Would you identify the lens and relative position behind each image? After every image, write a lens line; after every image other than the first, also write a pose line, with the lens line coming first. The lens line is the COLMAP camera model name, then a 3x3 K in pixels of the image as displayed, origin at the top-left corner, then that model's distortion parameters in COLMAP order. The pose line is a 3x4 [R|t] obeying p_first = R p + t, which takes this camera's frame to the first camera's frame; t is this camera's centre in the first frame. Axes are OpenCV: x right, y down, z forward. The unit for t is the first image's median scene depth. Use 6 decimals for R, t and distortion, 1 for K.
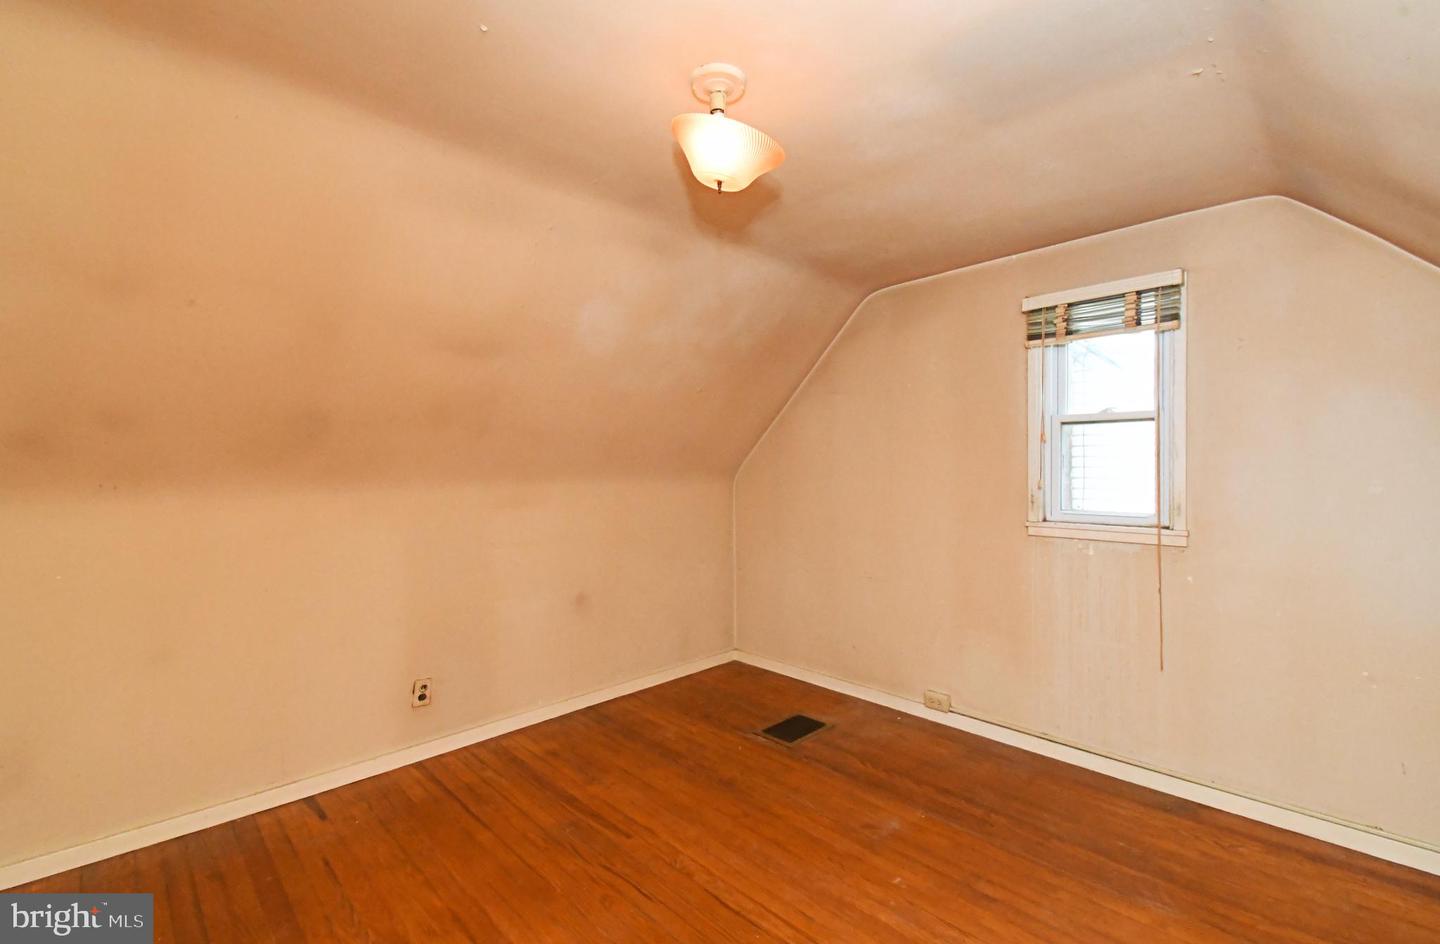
lens RADIAL K [[620.3, 0, 759.0], [0, 620.3, 469.1], [0, 0, 1]] dist [0.000388, 0.000005]
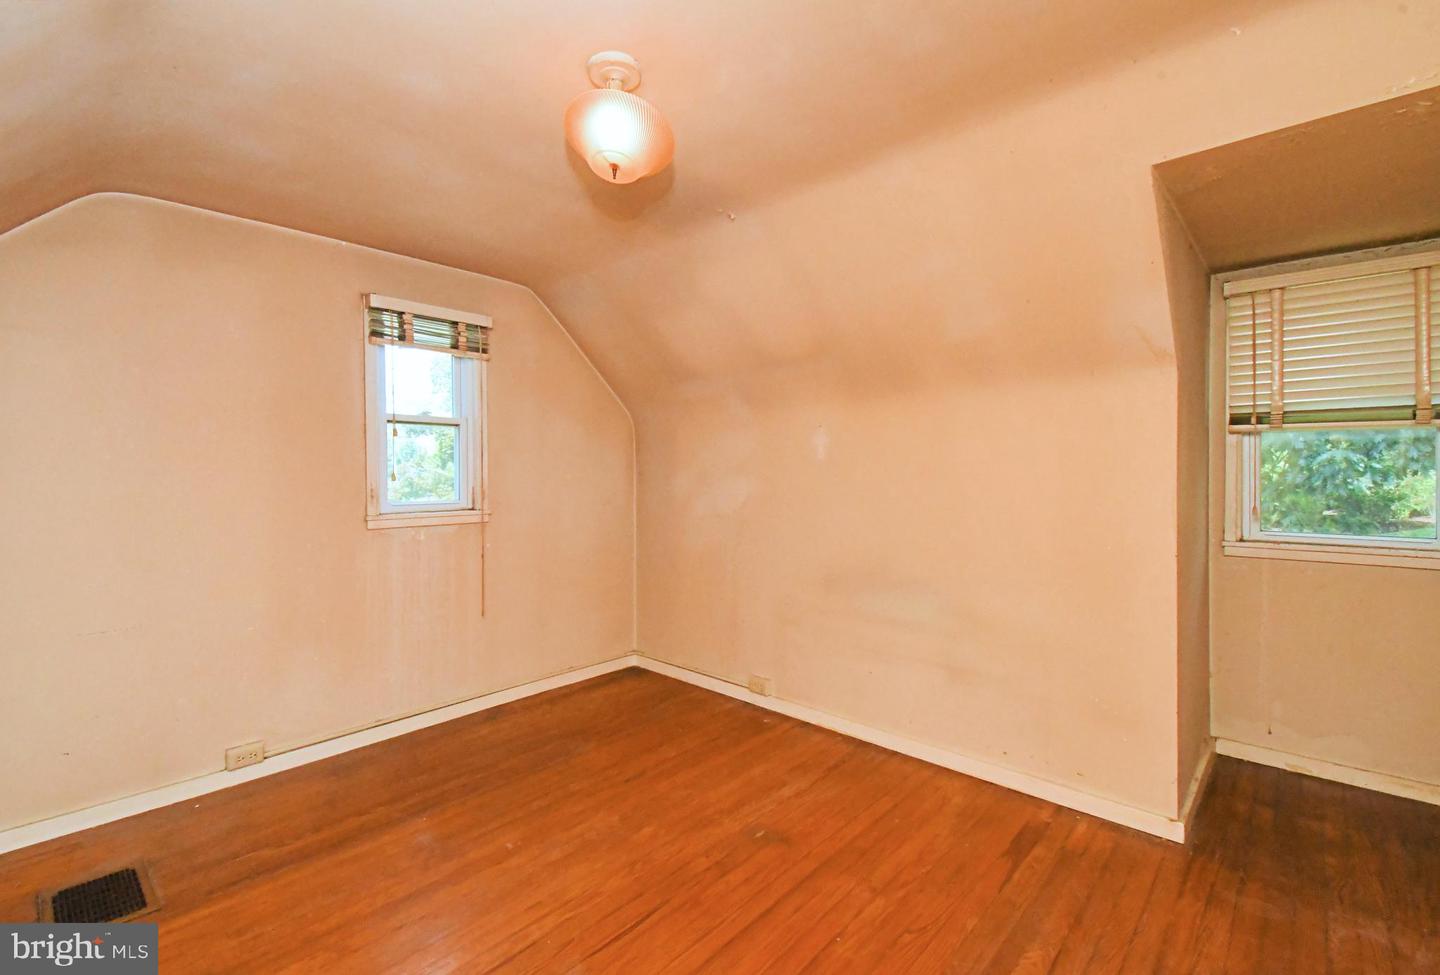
lens RADIAL K [[615.7, 0, 720.3], [0, 615.7, 476.6], [0, 0, 1]] dist [0.000176, -0.000400]
pose [[-0.021321, -0.005909, 0.999755, -0.595001], [0.009940, 0.999932, 0.006122, 0.021002], [-0.999723, 0.010068, -0.021260, 0.468929]]
